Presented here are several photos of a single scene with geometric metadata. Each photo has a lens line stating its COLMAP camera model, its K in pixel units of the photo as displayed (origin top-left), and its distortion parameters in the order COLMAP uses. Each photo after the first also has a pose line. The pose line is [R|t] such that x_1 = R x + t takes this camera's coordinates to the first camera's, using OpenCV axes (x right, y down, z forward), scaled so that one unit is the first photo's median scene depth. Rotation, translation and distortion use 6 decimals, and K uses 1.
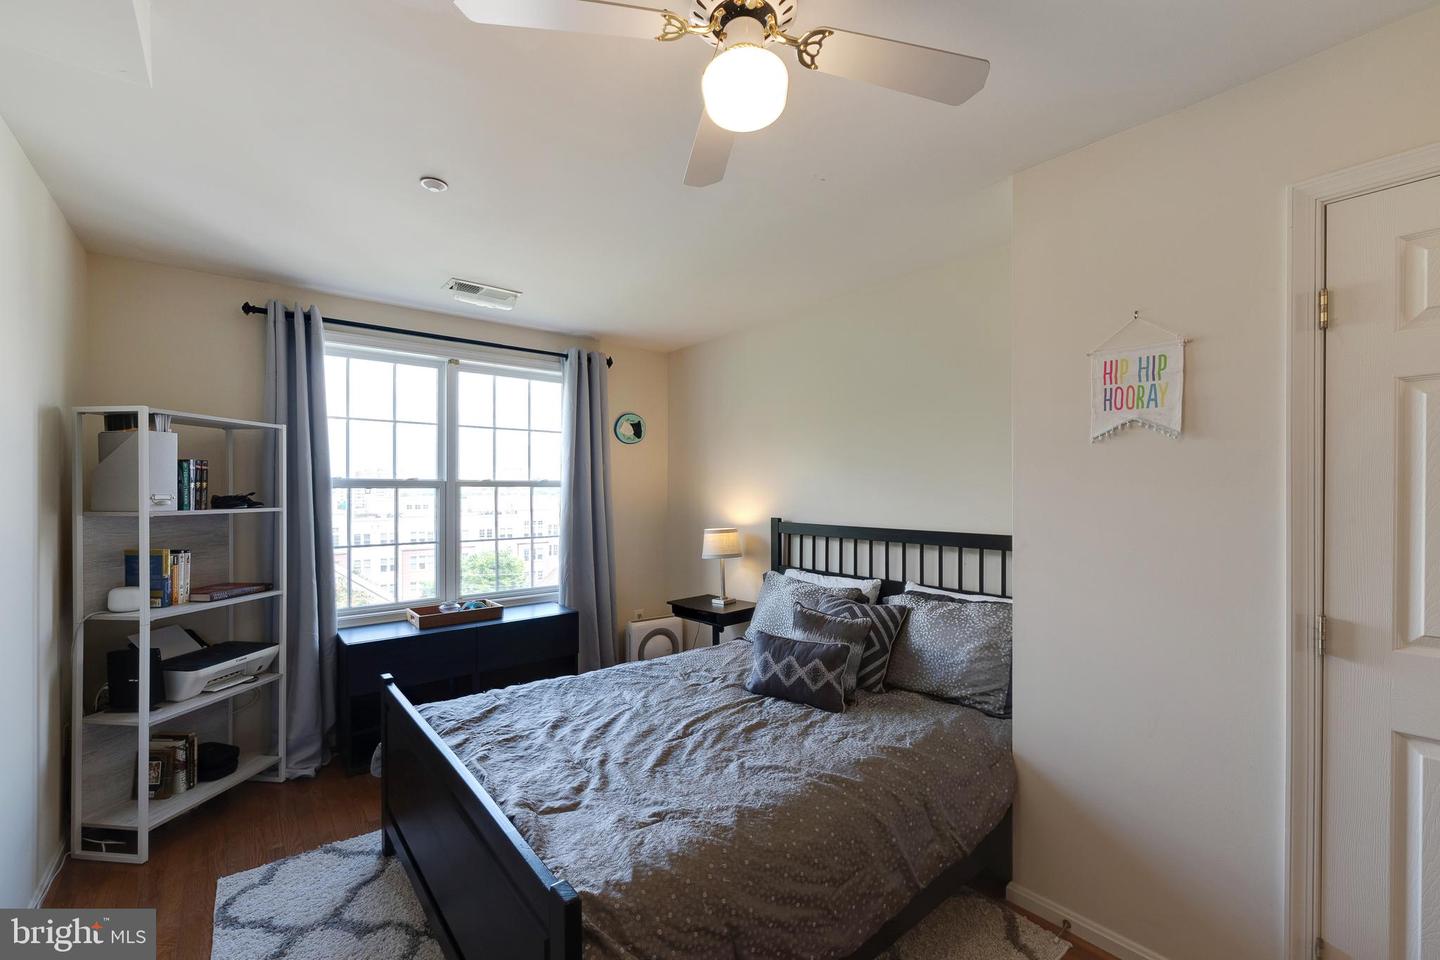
lens RADIAL K [[592.5, 0, 718.1], [0, 592.5, 493.6], [0, 0, 1]] dist [0.000806, 0.000011]
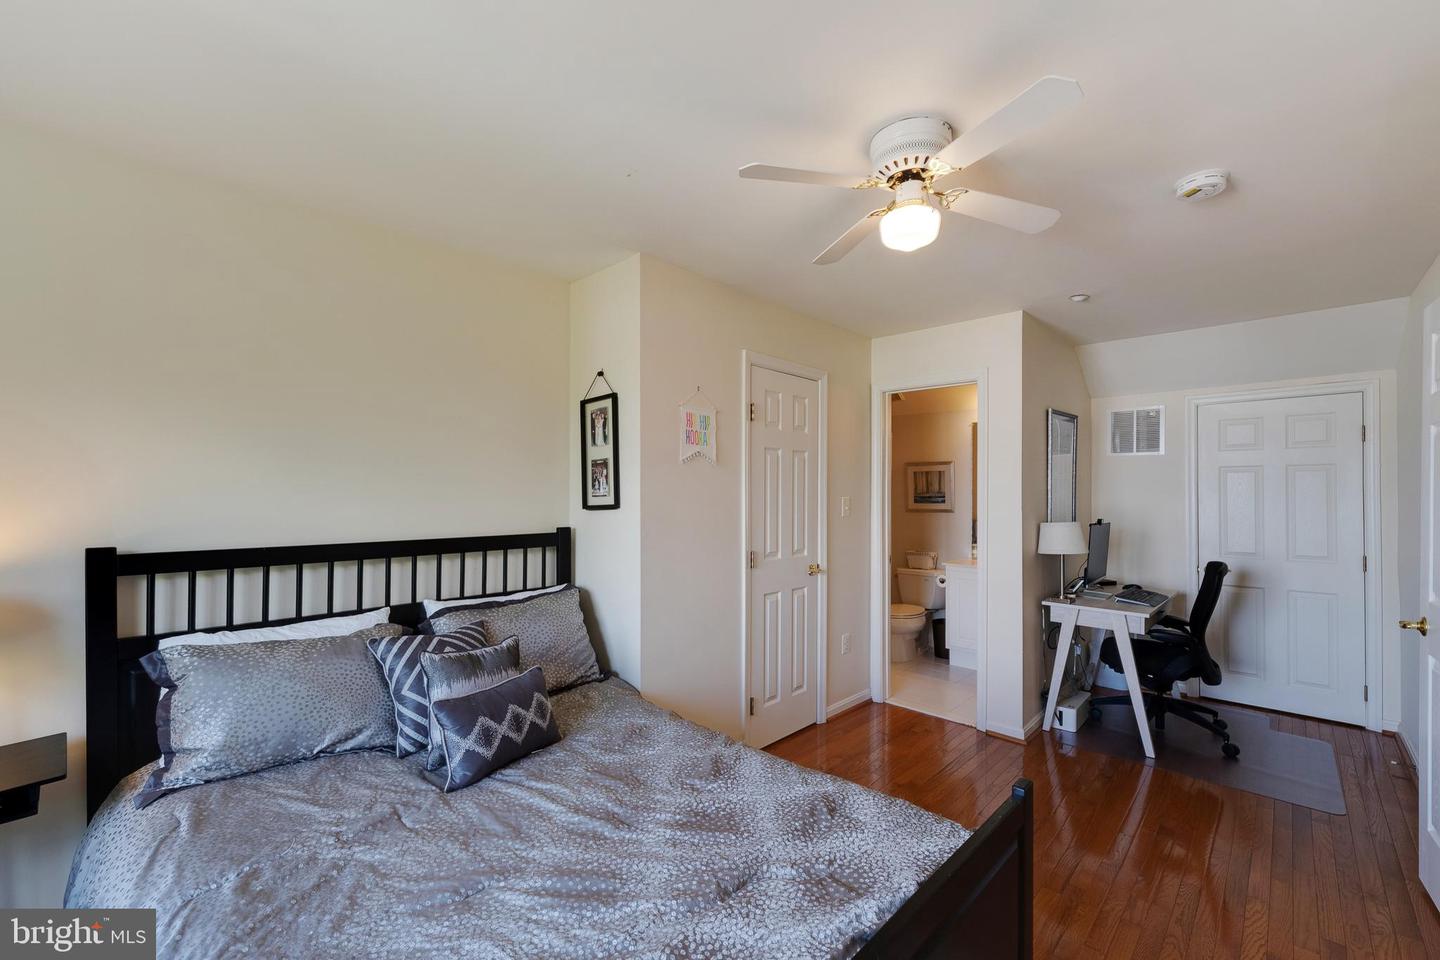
lens RADIAL K [[592.5, 0, 718.1], [0, 592.5, 493.6], [0, 0, 1]] dist [0.000806, 0.000011]
pose [[-0.118133, -0.001358, 0.992997, -0.636390], [0.001502, 0.999998, 0.001546, -0.005882], [-0.992997, 0.001674, -0.118131, 0.758554]]
